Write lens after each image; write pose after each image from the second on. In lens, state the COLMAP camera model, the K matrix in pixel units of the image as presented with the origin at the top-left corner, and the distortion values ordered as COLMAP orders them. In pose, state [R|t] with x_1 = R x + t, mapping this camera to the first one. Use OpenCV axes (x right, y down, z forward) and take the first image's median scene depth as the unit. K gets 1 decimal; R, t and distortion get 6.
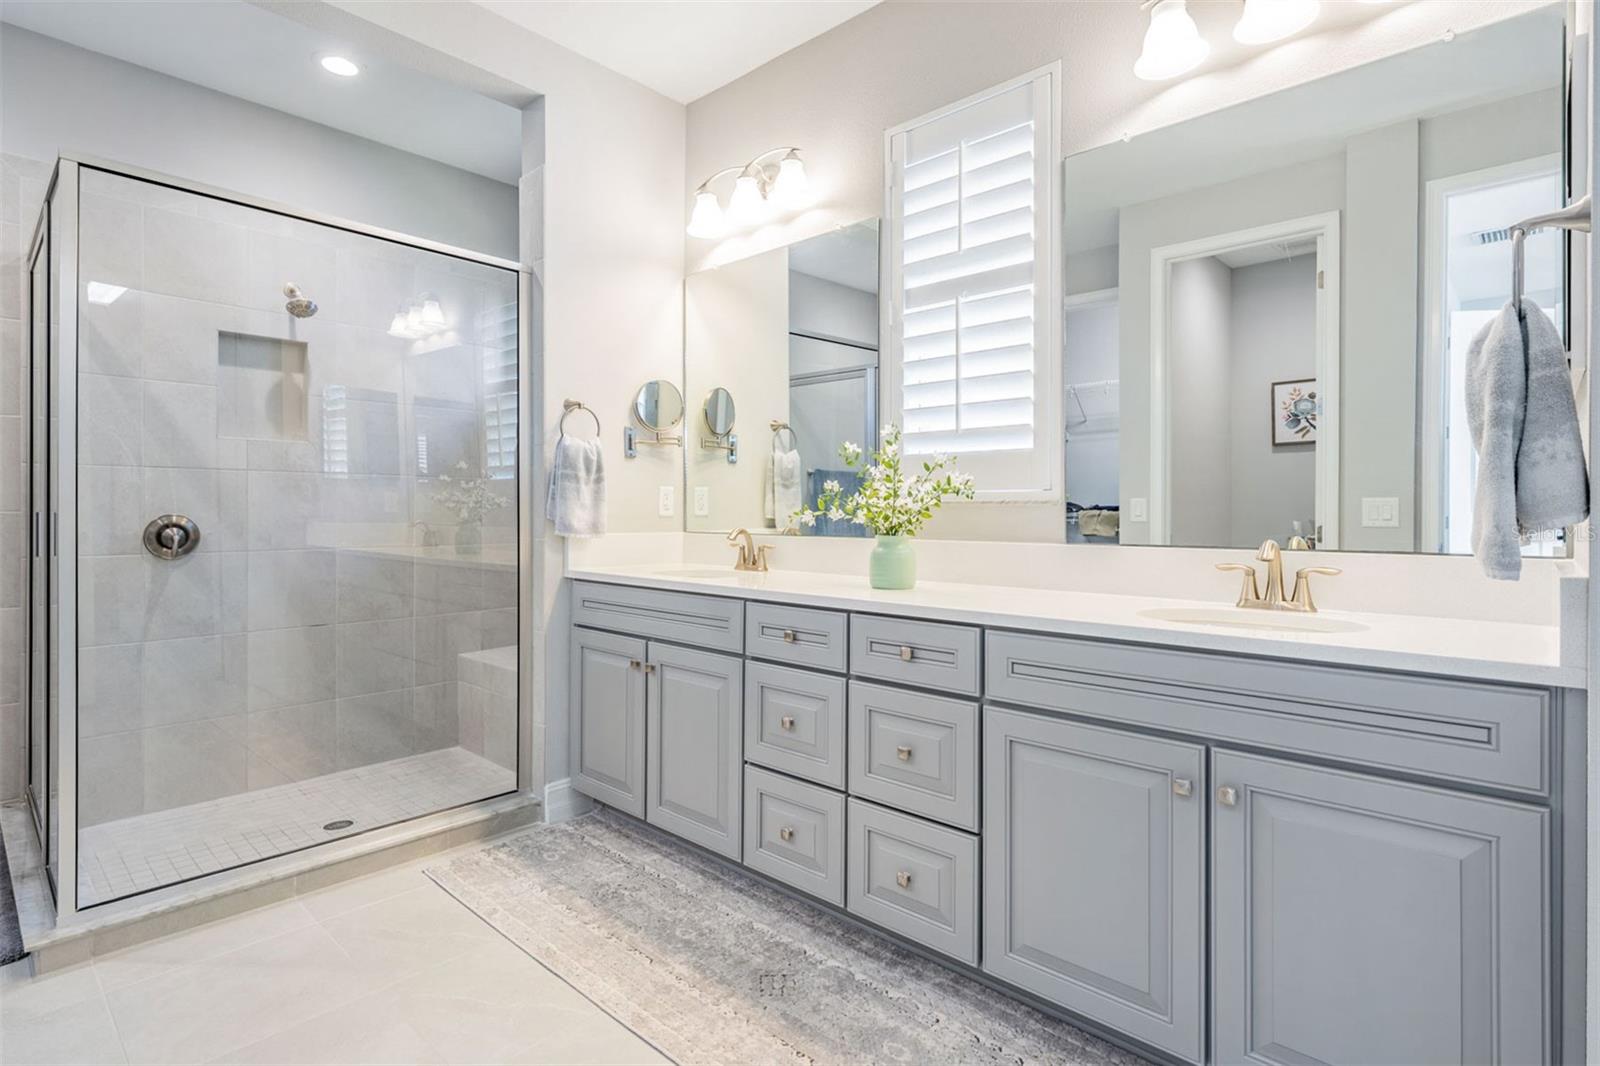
lens RADIAL K [[792.2, 0, 802.6], [0, 792.2, 518.8], [0, 0, 1]] dist [0.004978, -0.001621]
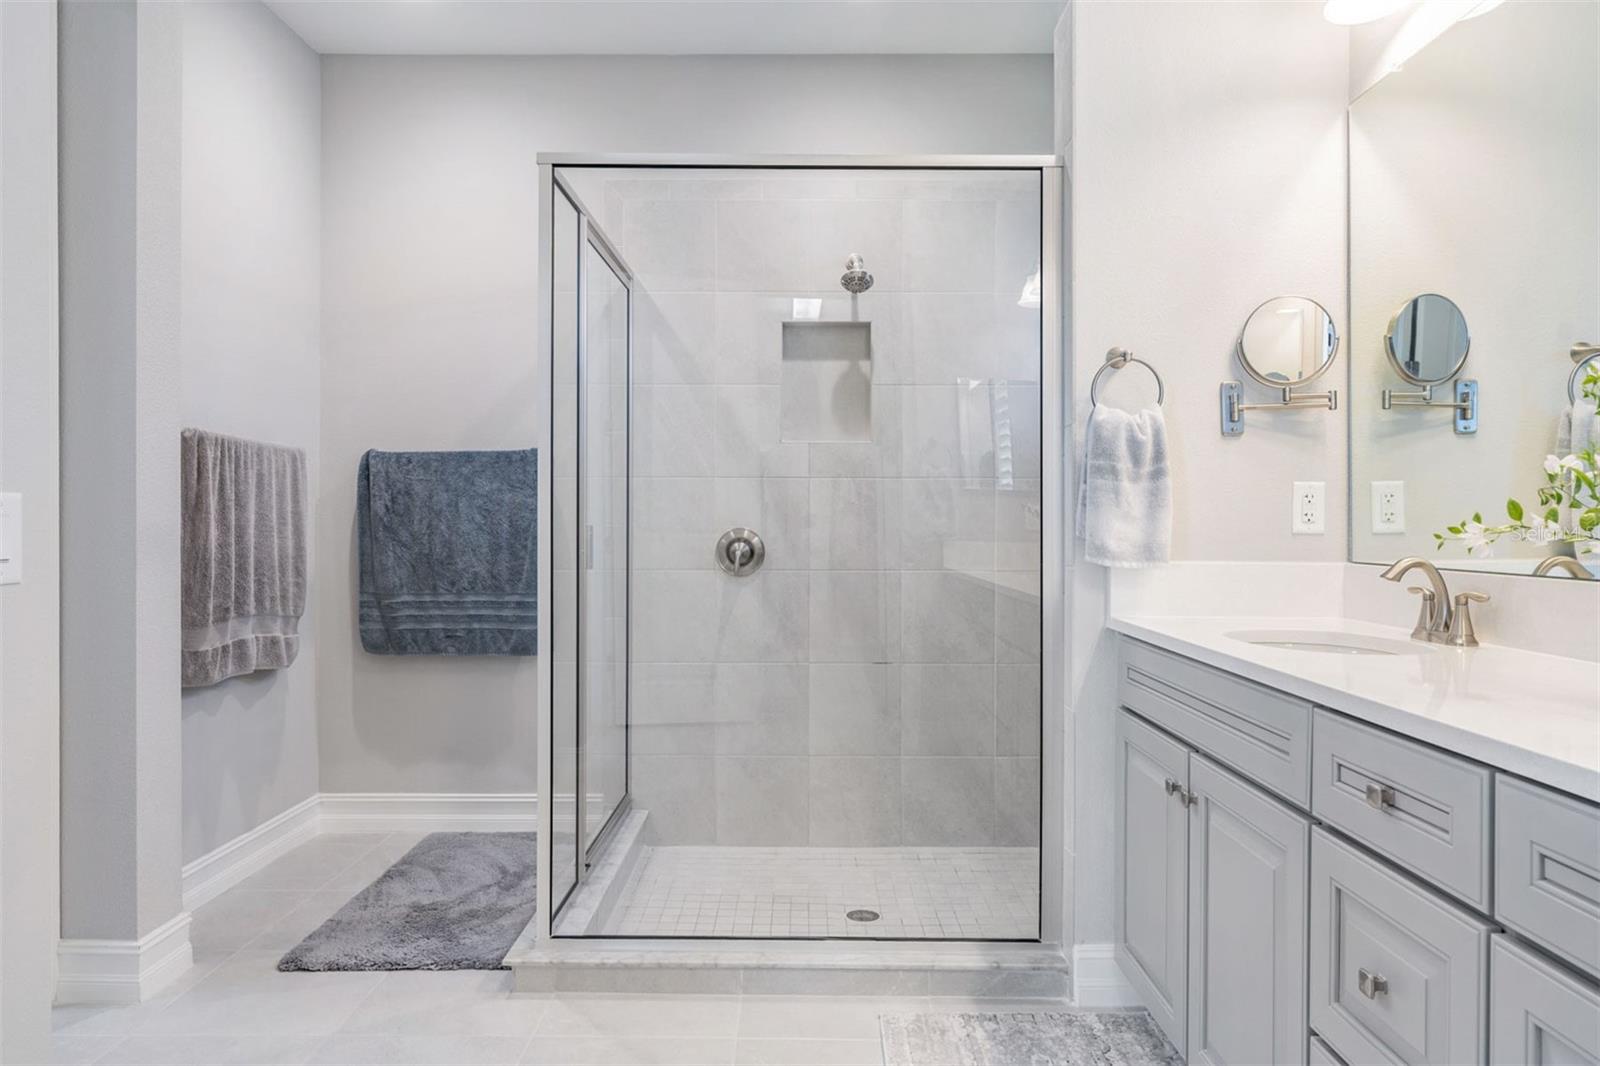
lens RADIAL K [[1033.8, 0, 799.7], [0, 1033.8, 526.0], [0, 0, 1]] dist [0.006210, 0.002510]
pose [[0.670346, 0.002041, -0.742046, 0.148782], [-0.008162, 0.999956, -0.004623, -0.002482], [0.742003, 0.009155, 0.670333, 0.249775]]
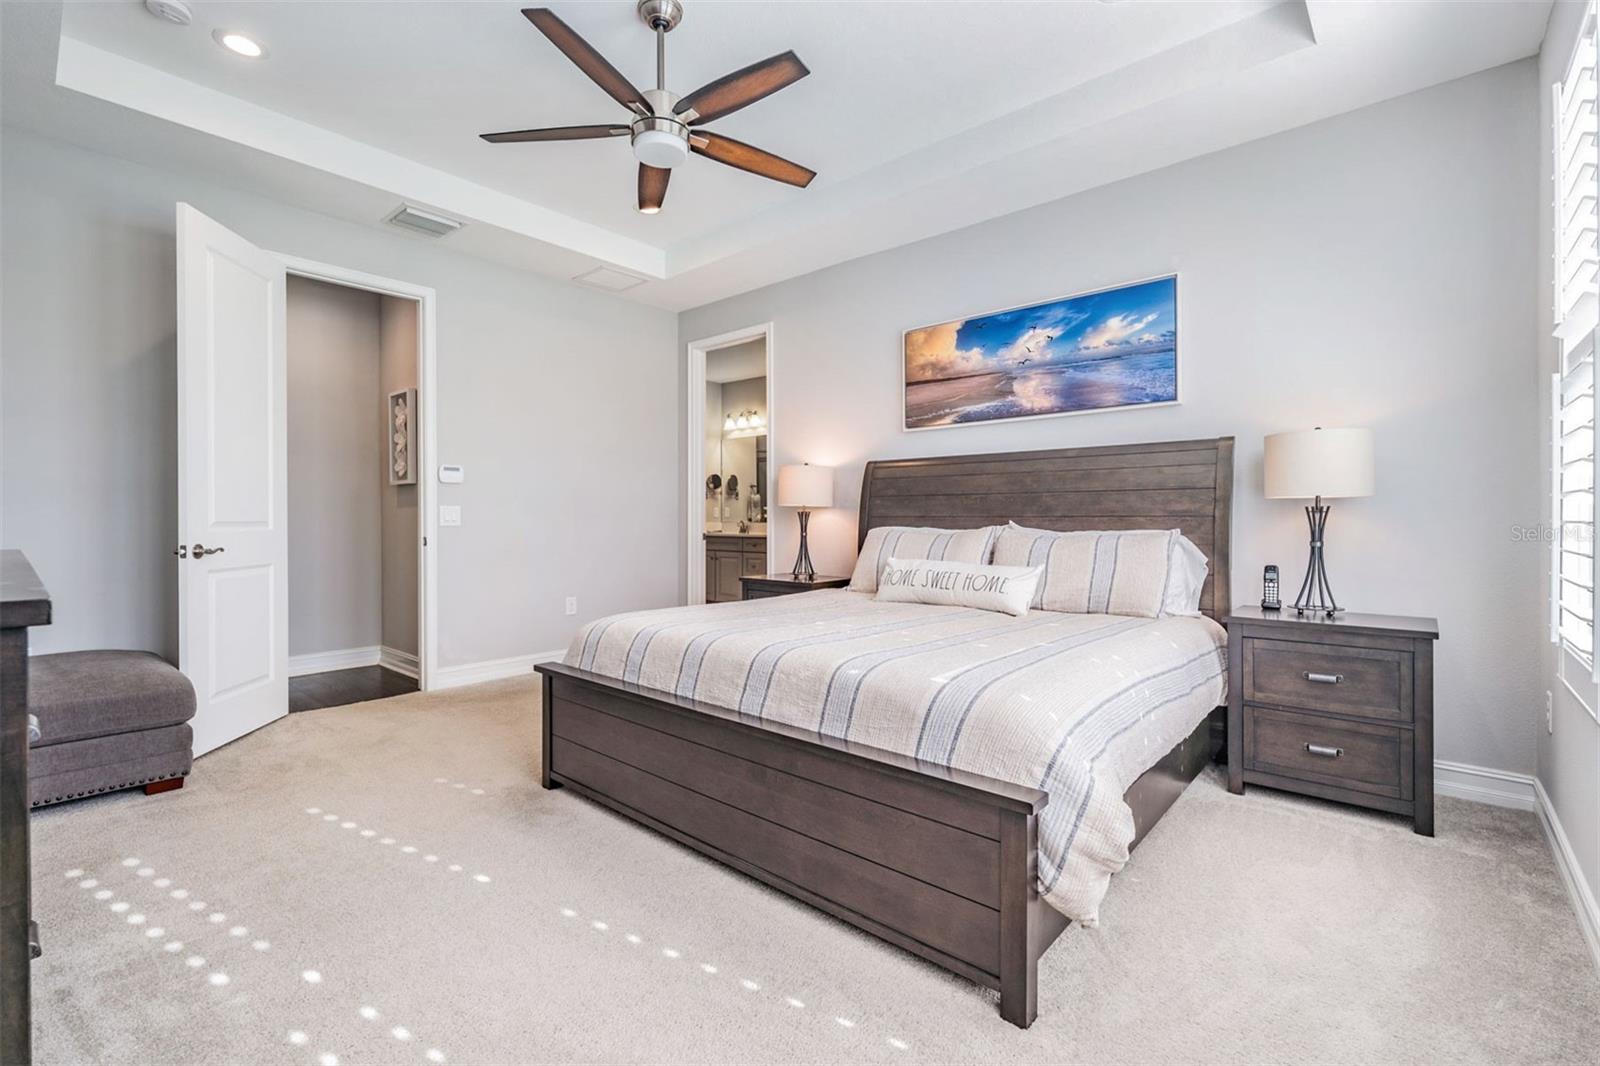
lens RADIAL K [[727.2, 0, 798.4], [0, 727.2, 524.0], [0, 0, 1]] dist [-0.001843, 0.001105]
pose [[0.999849, -0.004499, 0.016791, 0.112268], [0.004512, 0.999990, -0.000745, 0.028988], [-0.016787, 0.000821, 0.999859, -2.042247]]
